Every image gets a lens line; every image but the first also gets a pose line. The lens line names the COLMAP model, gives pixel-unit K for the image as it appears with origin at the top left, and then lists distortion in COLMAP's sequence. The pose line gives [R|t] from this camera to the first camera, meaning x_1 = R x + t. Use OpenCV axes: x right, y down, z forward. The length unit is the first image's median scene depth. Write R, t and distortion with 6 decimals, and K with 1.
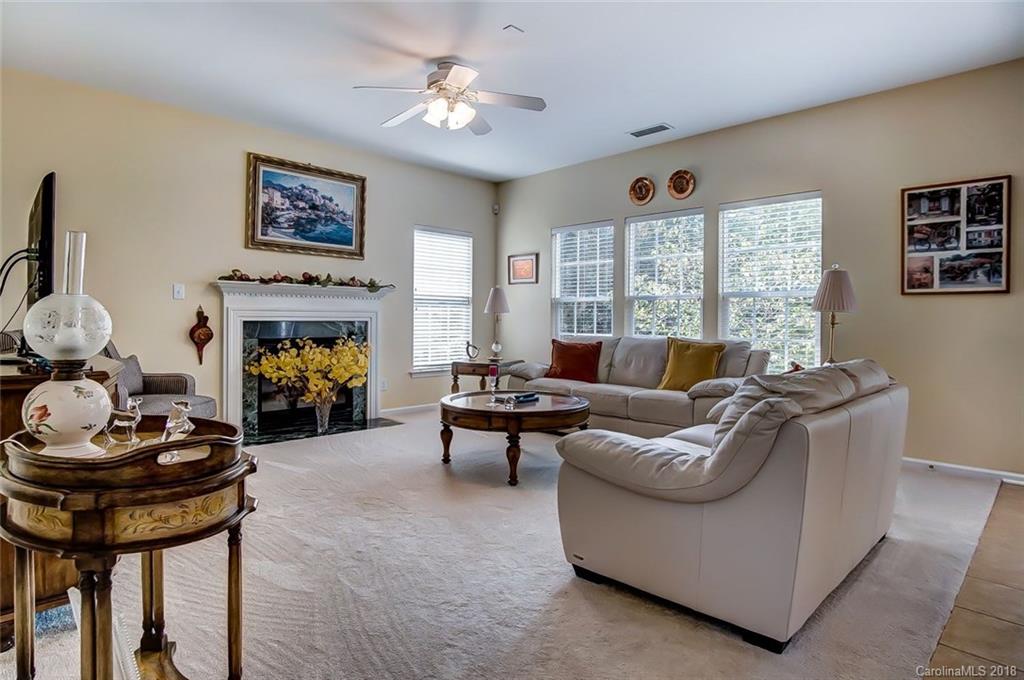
lens RADIAL K [[551.9, 0, 506.6], [0, 551.9, 321.3], [0, 0, 1]] dist [-0.032998, 0.008964]
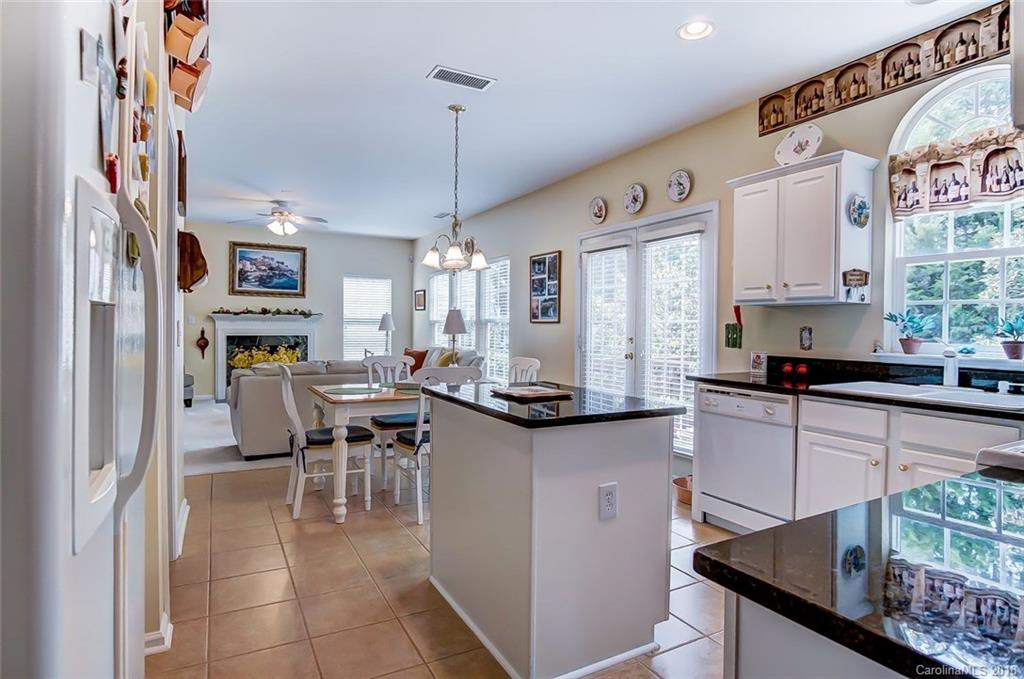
lens RADIAL K [[551.9, 0, 515.8], [0, 551.9, 336.1], [0, 0, 1]] dist [-0.032998, 0.008964]
pose [[0.961827, 0.006760, -0.273574, 0.893928], [-0.003965, 0.999934, 0.010767, -0.021480], [0.273628, -0.009271, 0.961791, -0.452116]]
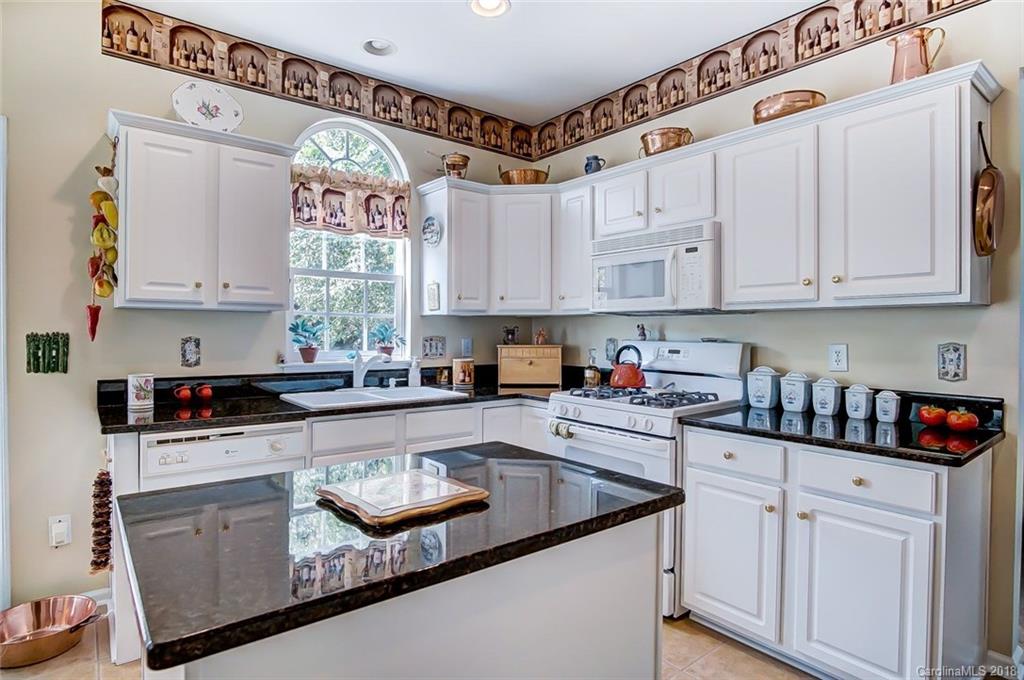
lens RADIAL K [[551.9, 0, 510.4], [0, 551.9, 335.7], [0, 0, 1]] dist [-0.032998, 0.008964]
pose [[0.108444, -0.016584, 0.993964, 0.551474], [-0.000300, 0.999860, 0.016715, -0.038026], [-0.994103, -0.002111, 0.108424, -0.060774]]
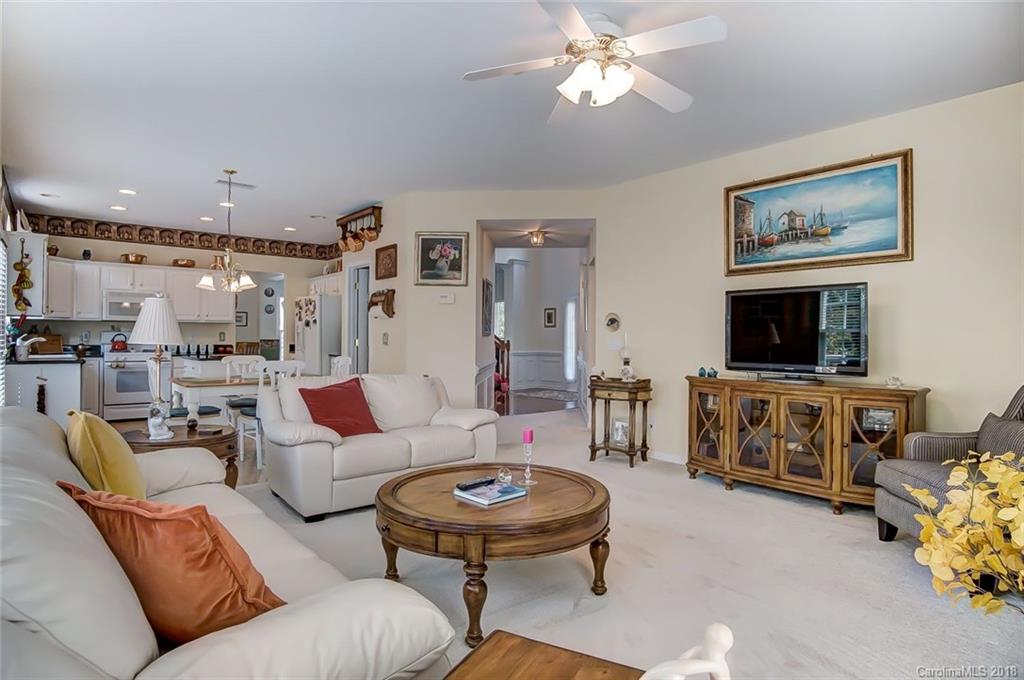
lens RADIAL K [[551.9, 0, 506.2], [0, 551.9, 338.1], [0, 0, 1]] dist [-0.032998, 0.008964]
pose [[-0.996351, -0.013967, 0.084205, -0.042080], [-0.013527, 0.999892, 0.005790, -0.028951], [-0.084276, 0.004630, -0.996432, 1.312778]]
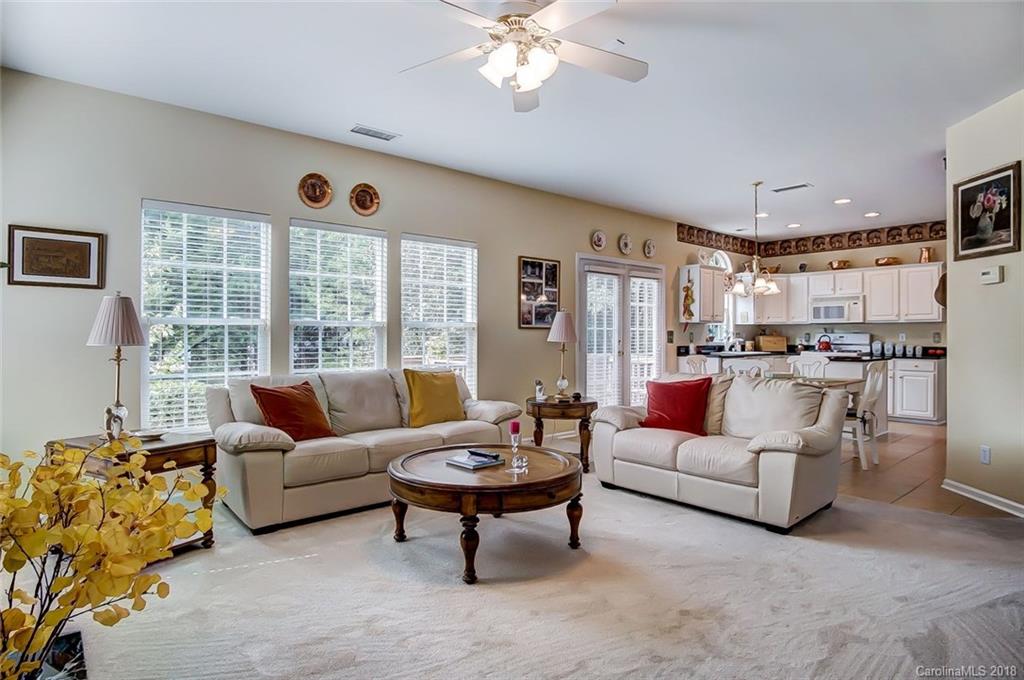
lens RADIAL K [[551.9, 0, 520.0], [0, 551.9, 335.6], [0, 0, 1]] dist [-0.032998, 0.008964]
pose [[0.065027, -0.009724, 0.997836, -0.592718], [0.002960, 0.999950, 0.009552, -0.034601], [-0.997879, 0.002333, 0.065053, 0.714220]]
